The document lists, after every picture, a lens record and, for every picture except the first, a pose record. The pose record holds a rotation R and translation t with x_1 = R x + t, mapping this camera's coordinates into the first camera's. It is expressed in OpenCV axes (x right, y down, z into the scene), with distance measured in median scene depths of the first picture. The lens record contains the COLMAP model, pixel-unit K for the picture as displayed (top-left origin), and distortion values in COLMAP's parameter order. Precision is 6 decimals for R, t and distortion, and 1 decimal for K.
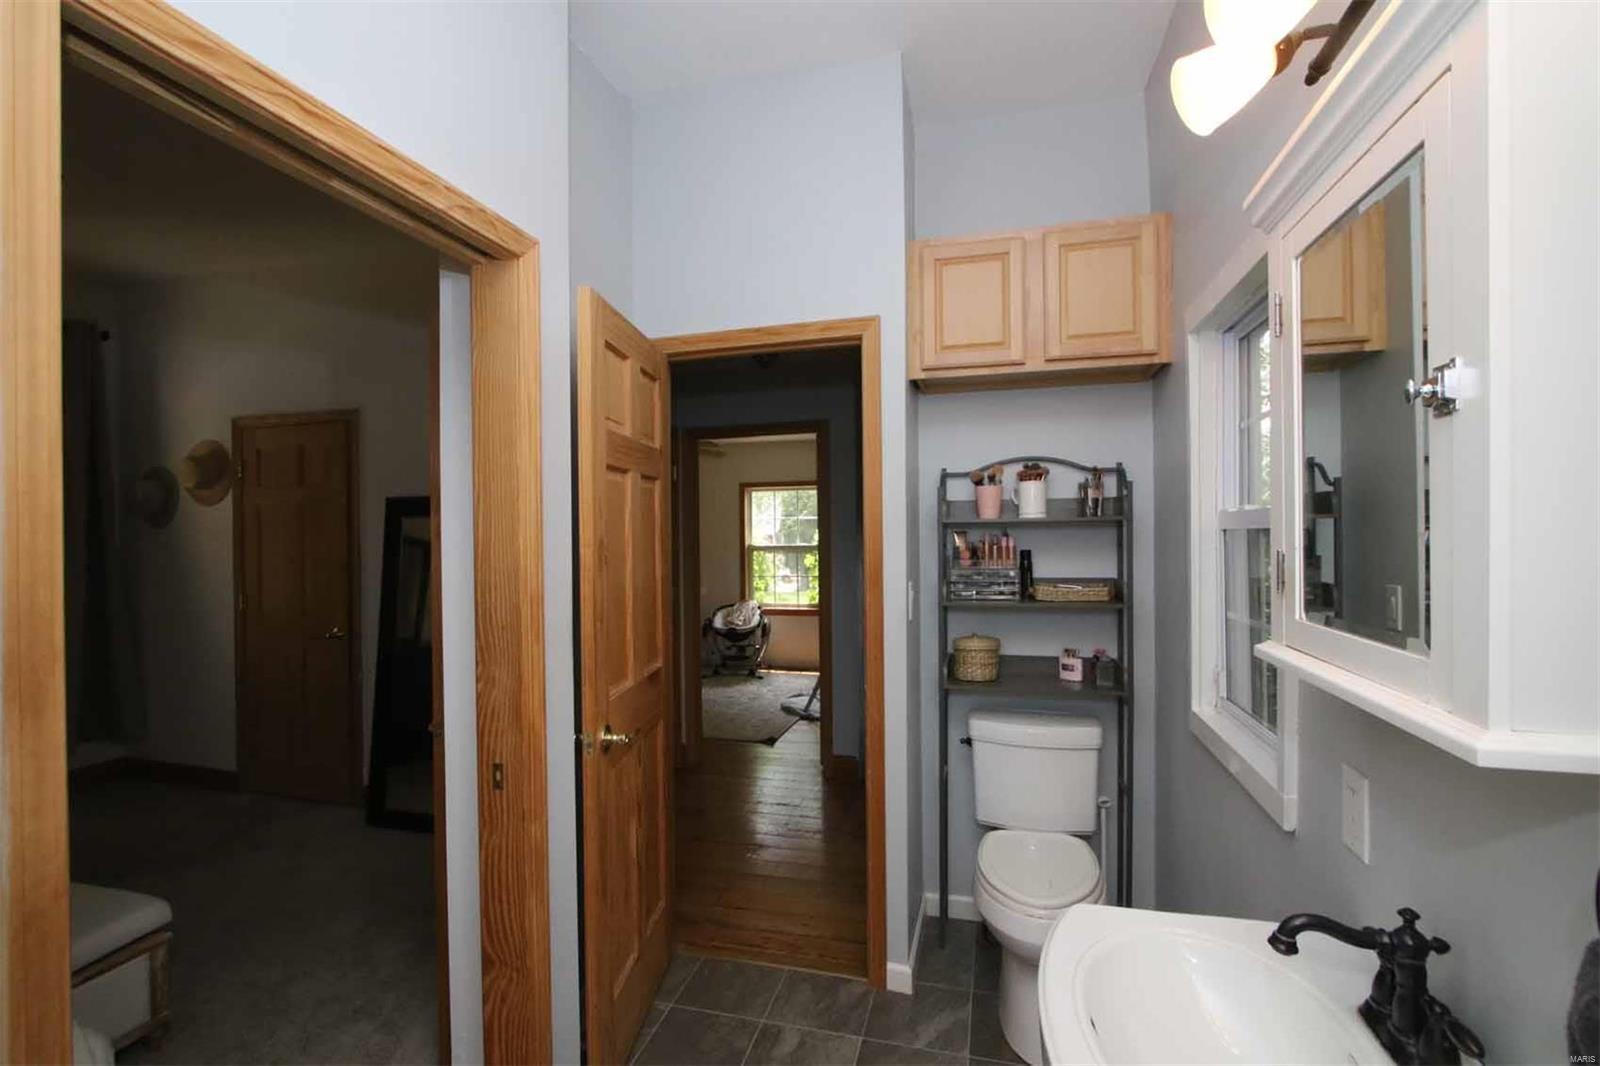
lens RADIAL K [[720.8, 0, 782.7], [0, 720.8, 533.0], [0, 0, 1]] dist [-0.013817, 0.000493]
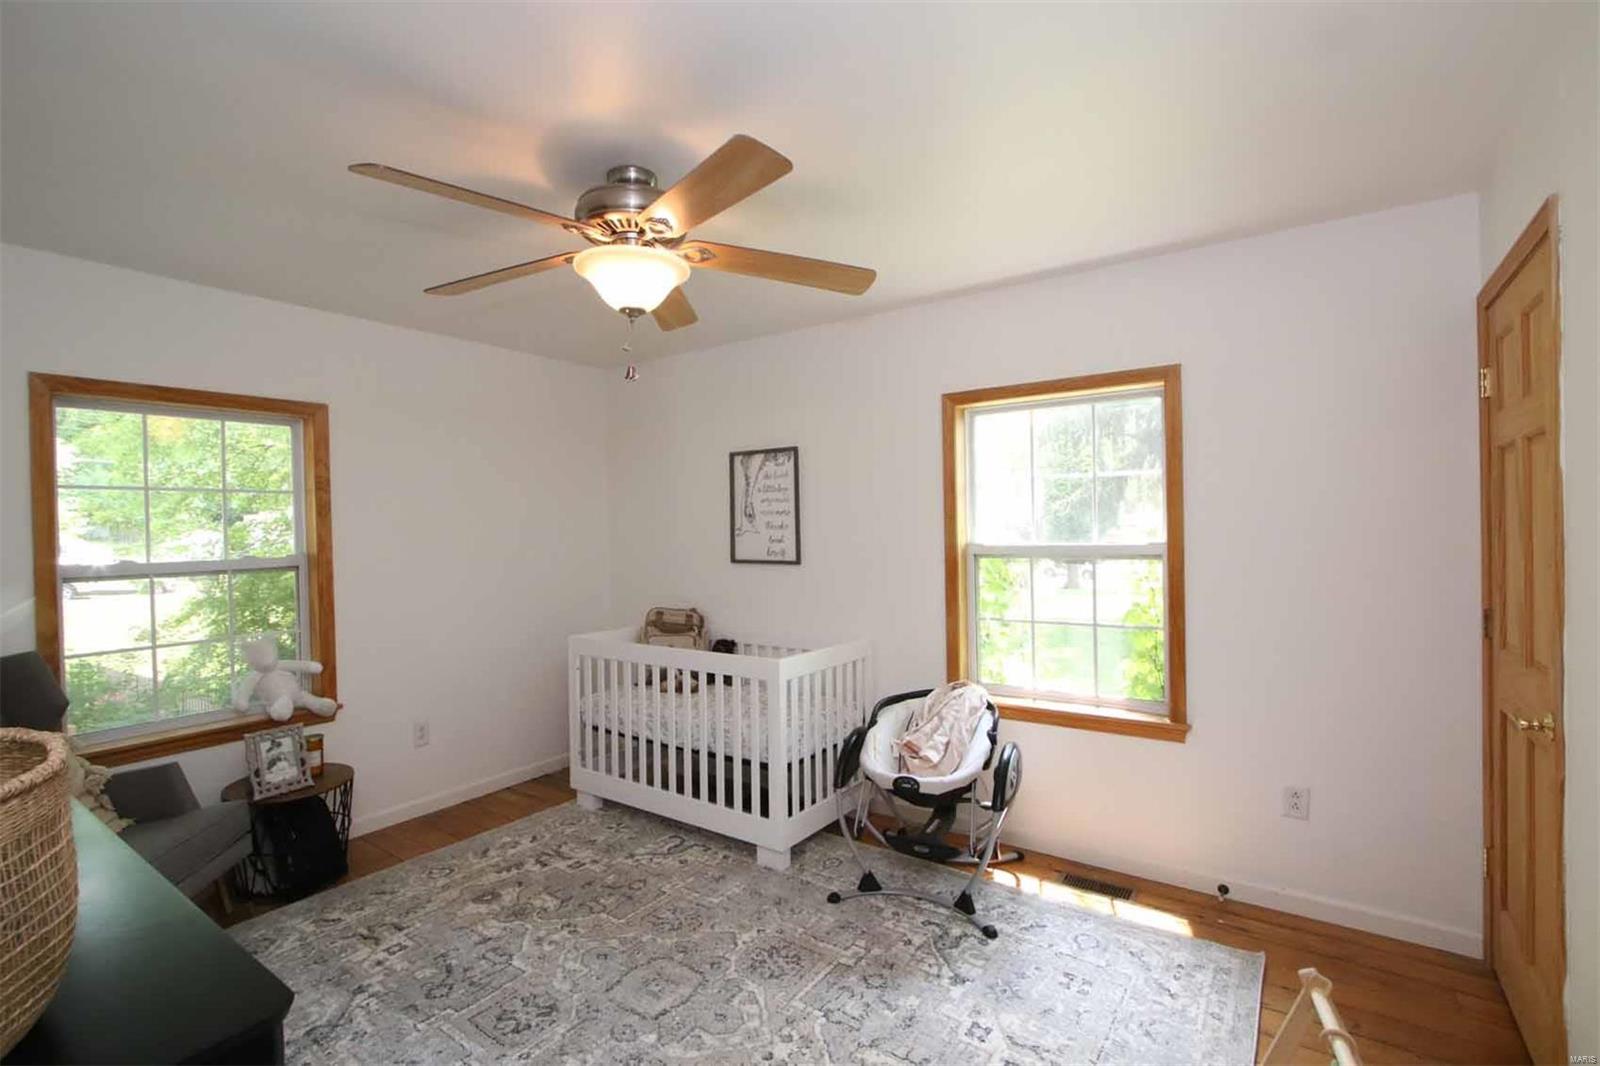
lens RADIAL K [[720.8, 0, 782.7], [0, 720.8, 533.0], [0, 0, 1]] dist [-0.013817, 0.000493]
pose [[0.939066, -0.001200, -0.343735, -0.003962], [0.006954, 0.999856, 0.015507, 0.002560], [0.343667, -0.016952, 0.938939, 0.595548]]
